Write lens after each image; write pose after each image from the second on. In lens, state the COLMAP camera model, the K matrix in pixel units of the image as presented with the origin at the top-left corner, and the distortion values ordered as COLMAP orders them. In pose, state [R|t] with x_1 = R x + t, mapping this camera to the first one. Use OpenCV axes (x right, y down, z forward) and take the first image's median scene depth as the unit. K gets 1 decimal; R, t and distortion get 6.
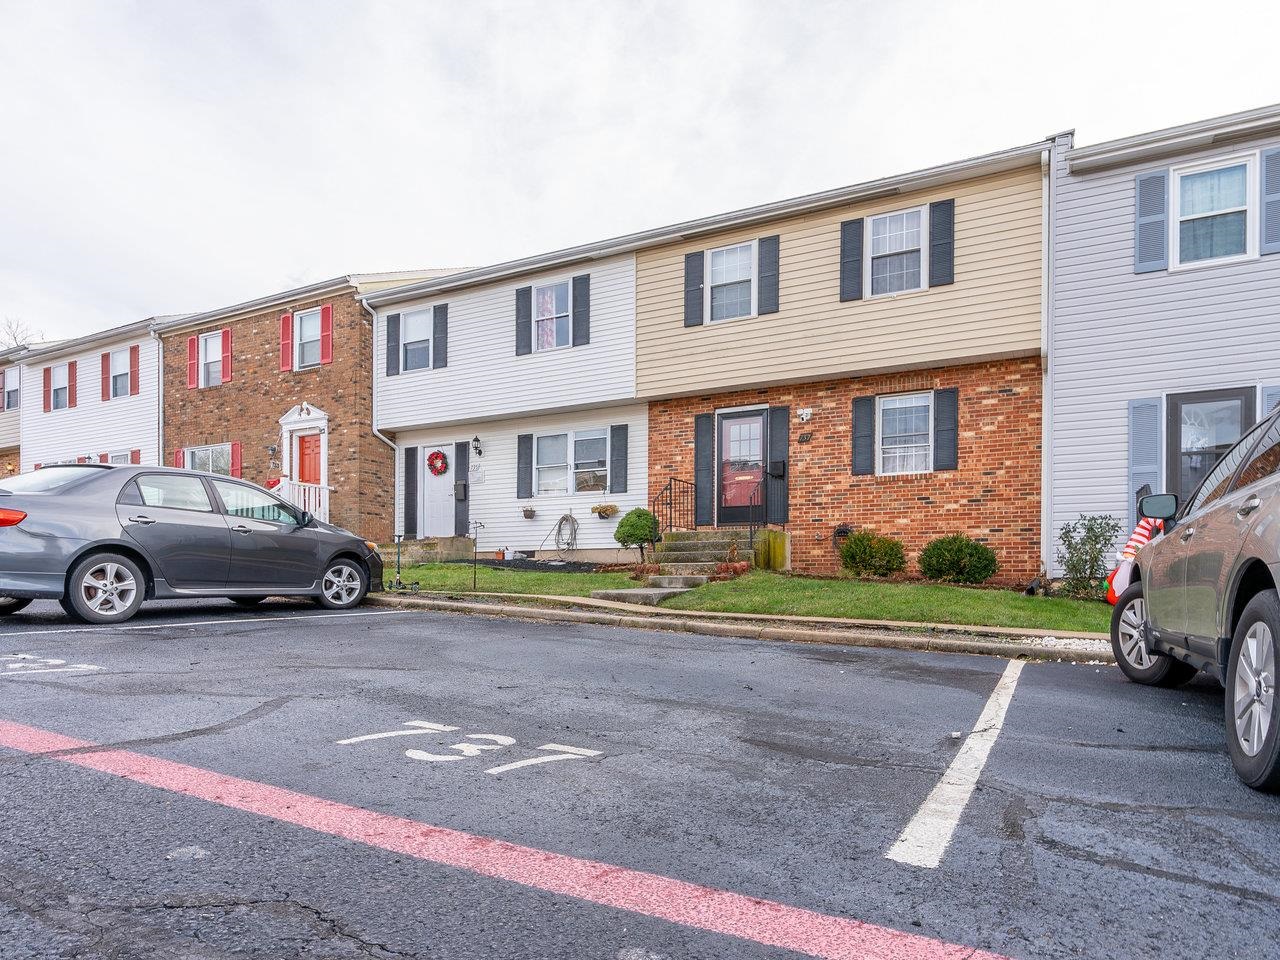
lens RADIAL K [[681.8, 0, 646.9], [0, 681.8, 581.0], [0, 0, 1]] dist [-0.001714, 0.001719]
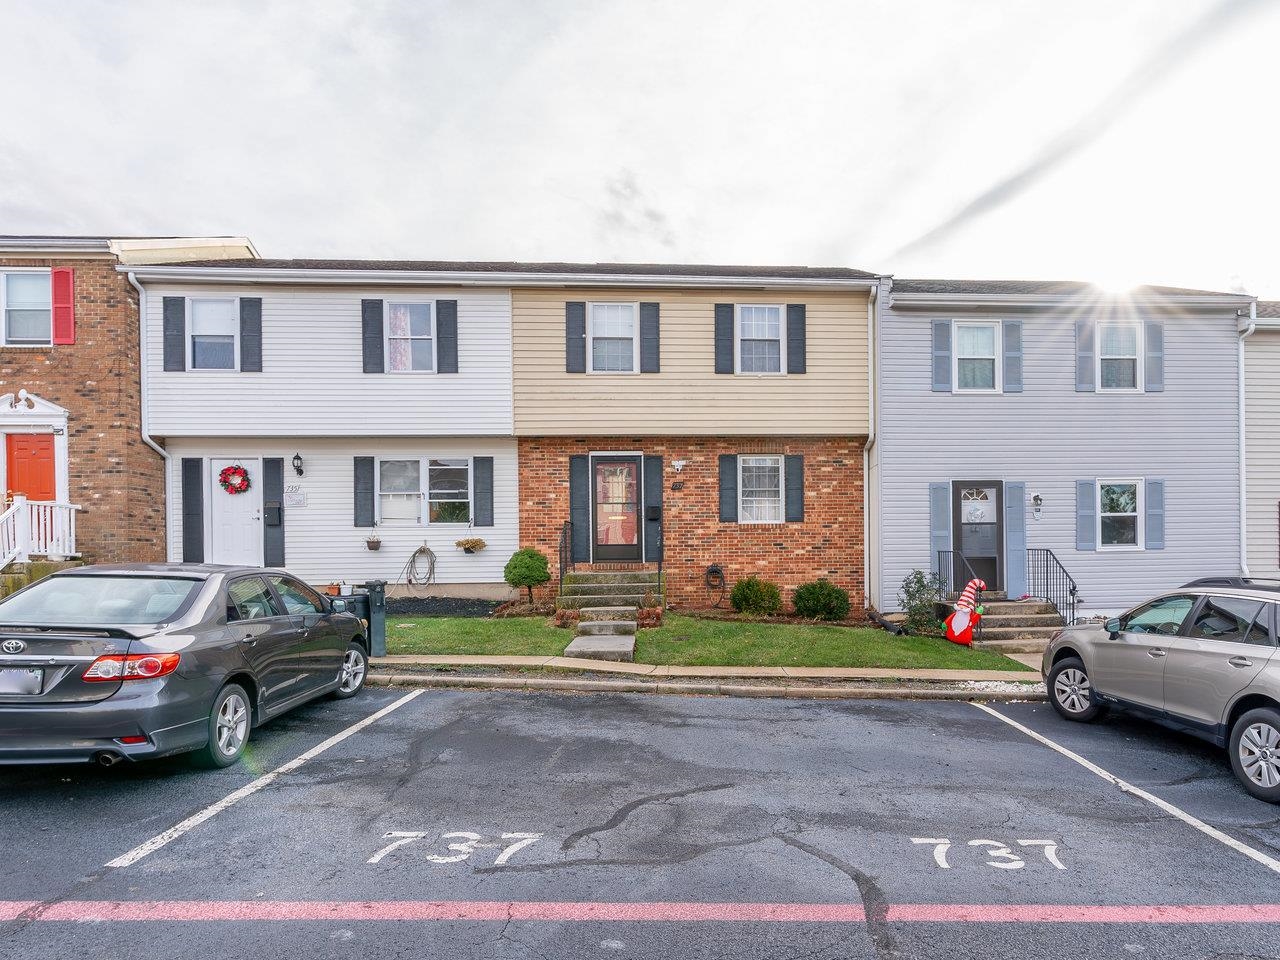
lens RADIAL K [[722.5, 0, 640.3], [0, 722.5, 561.4], [0, 0, 1]] dist [-0.000031, 0.000125]
pose [[0.894976, -0.015466, 0.445846, -0.345870], [0.015372, 0.999875, 0.003828, -0.090766], [-0.445849, 0.003428, 0.895102, -0.029659]]
